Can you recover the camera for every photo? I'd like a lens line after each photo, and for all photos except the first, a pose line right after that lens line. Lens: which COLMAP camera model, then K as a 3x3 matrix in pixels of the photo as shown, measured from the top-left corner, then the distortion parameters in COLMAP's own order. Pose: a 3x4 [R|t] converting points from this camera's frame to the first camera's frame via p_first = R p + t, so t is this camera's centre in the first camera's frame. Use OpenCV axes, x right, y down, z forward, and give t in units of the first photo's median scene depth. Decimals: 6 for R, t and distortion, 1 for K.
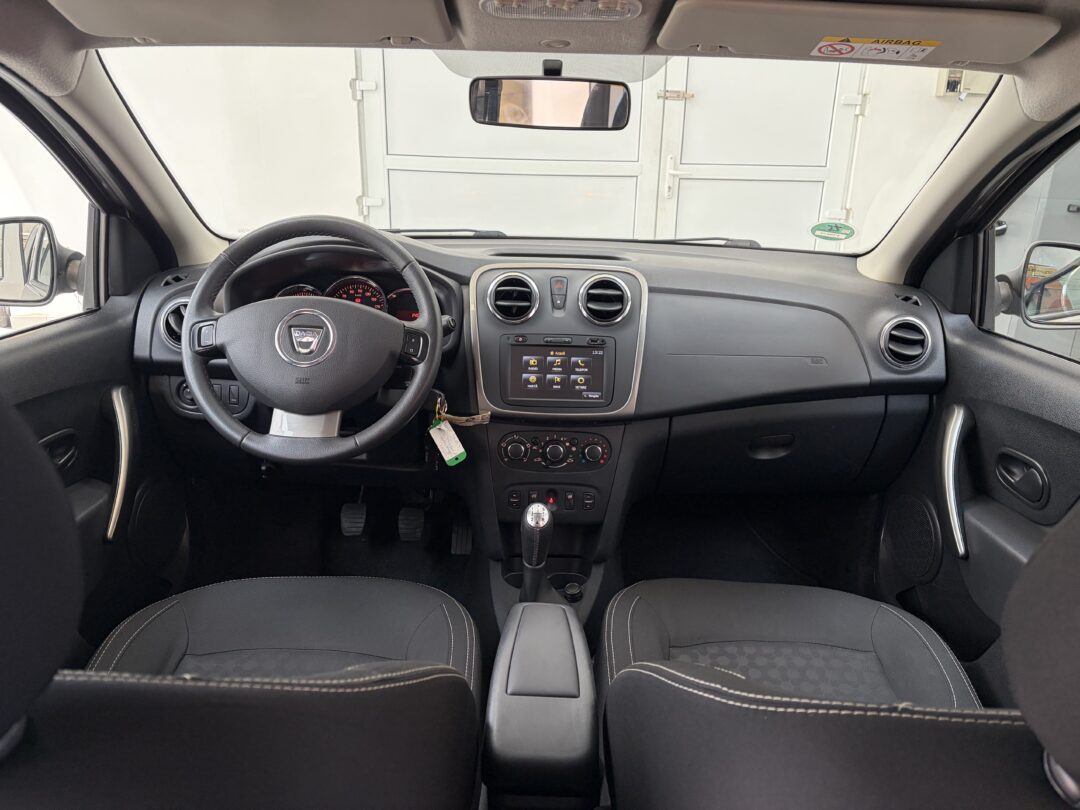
lens RADIAL K [[823.6, 0, 545.9], [0, 823.6, 408.2], [0, 0, 1]] dist [0.029340, -0.033763]
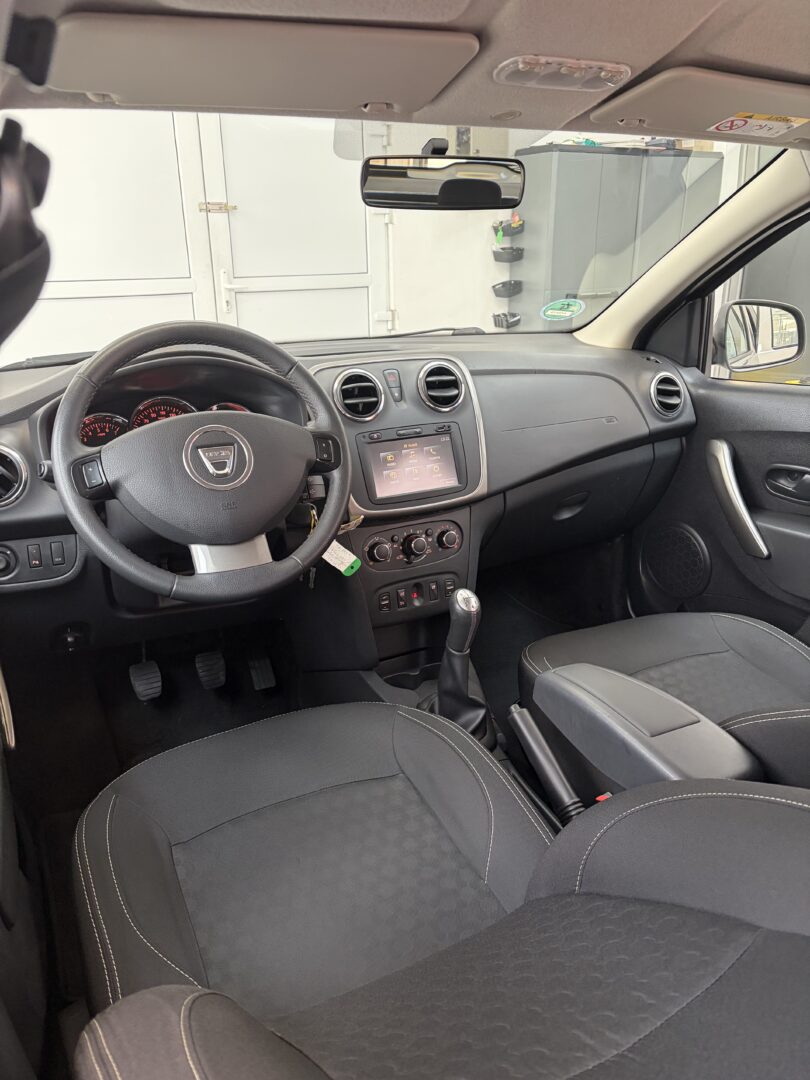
lens RADIAL K [[823.6, 0, 411.9], [0, 823.6, 539.3], [0, 0, 1]] dist [0.029340, -0.033763]
pose [[0.883590, -0.189993, 0.427986, -0.426811], [0.185970, 0.981198, 0.051636, -0.006275], [-0.429749, 0.033967, 0.902309, 0.109240]]
